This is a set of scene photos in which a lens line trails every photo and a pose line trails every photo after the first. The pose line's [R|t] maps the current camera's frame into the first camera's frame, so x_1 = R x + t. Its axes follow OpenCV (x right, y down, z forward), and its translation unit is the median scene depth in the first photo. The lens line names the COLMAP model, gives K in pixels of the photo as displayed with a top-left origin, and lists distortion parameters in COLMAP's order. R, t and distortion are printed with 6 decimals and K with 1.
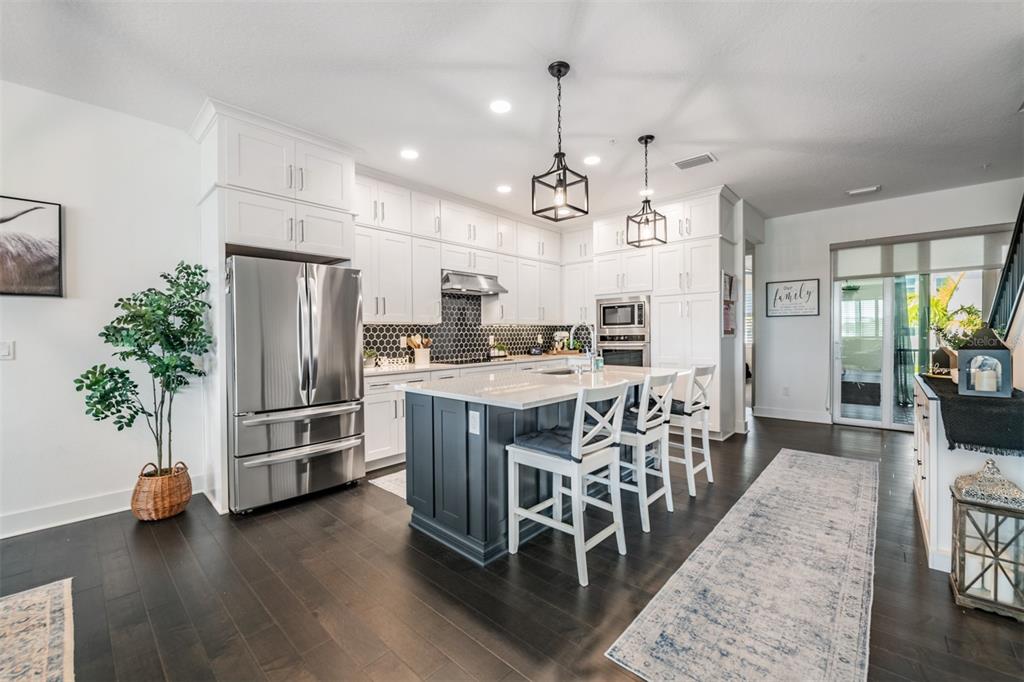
lens RADIAL K [[416.8, 0, 513.8], [0, 416.8, 339.6], [0, 0, 1]] dist [-0.012579, -0.000329]
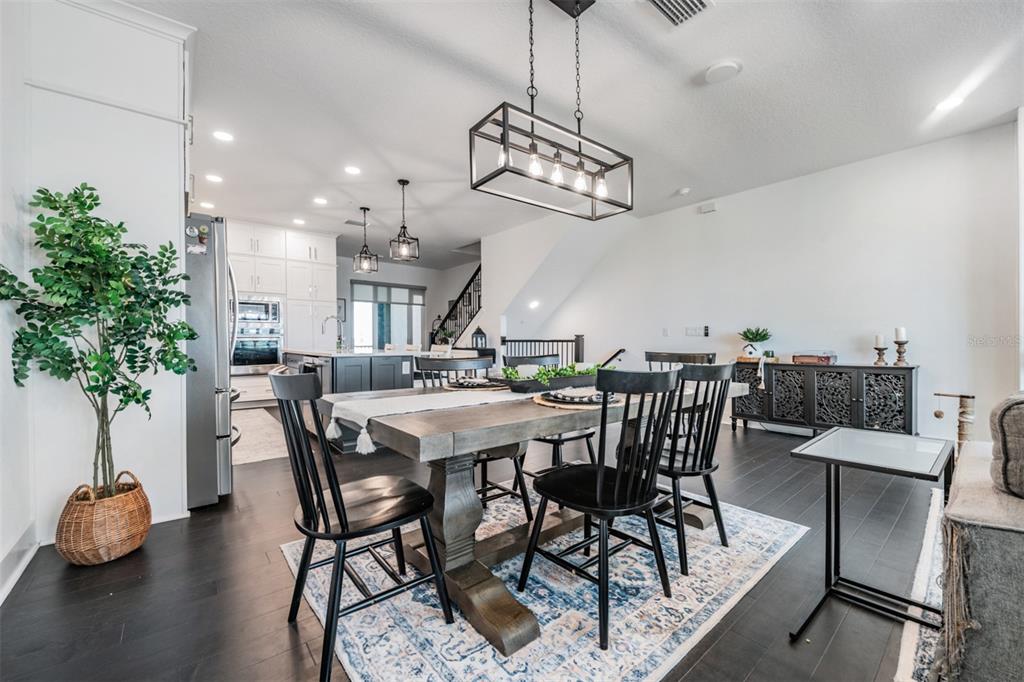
lens RADIAL K [[400.6, 0, 513.0], [0, 400.6, 338.5], [0, 0, 1]] dist [-0.013022, -0.000131]
pose [[0.138937, 0.016696, 0.990160, -0.828357], [0.013500, 0.999733, -0.018751, 0.052124], [-0.990209, 0.015972, 0.138675, 0.148868]]
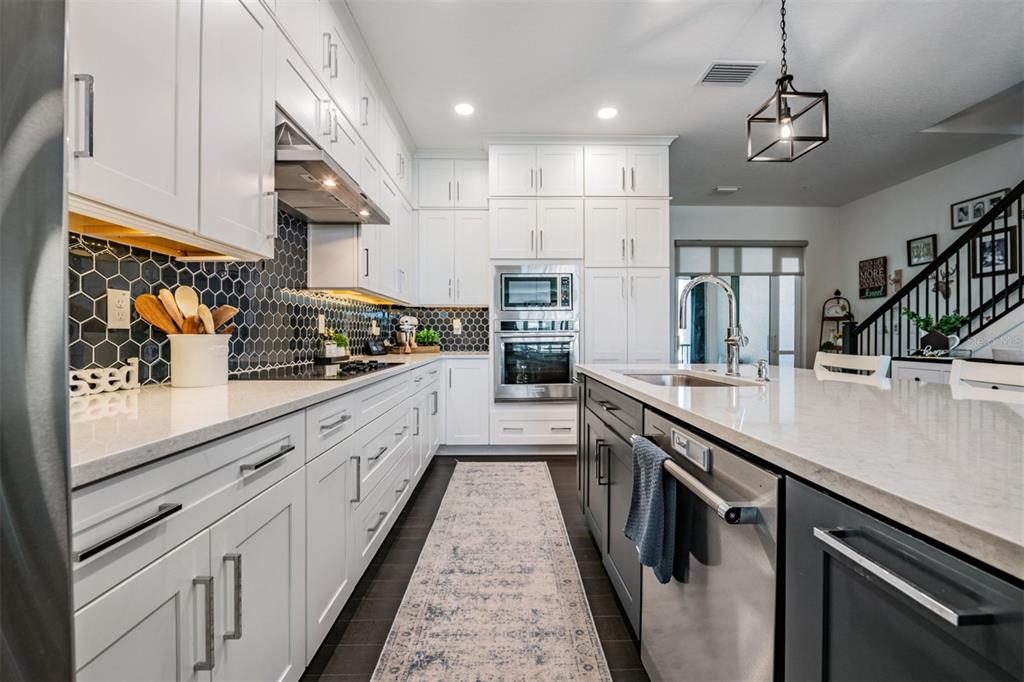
lens RADIAL K [[407.1, 0, 516.4], [0, 407.1, 339.2], [0, 0, 1]] dist [-0.011110, -0.000401]
pose [[0.729180, 0.003104, 0.684314, -0.244260], [0.005123, 0.999937, -0.009995, 0.028400], [-0.684302, 0.010794, 0.729119, 0.601850]]
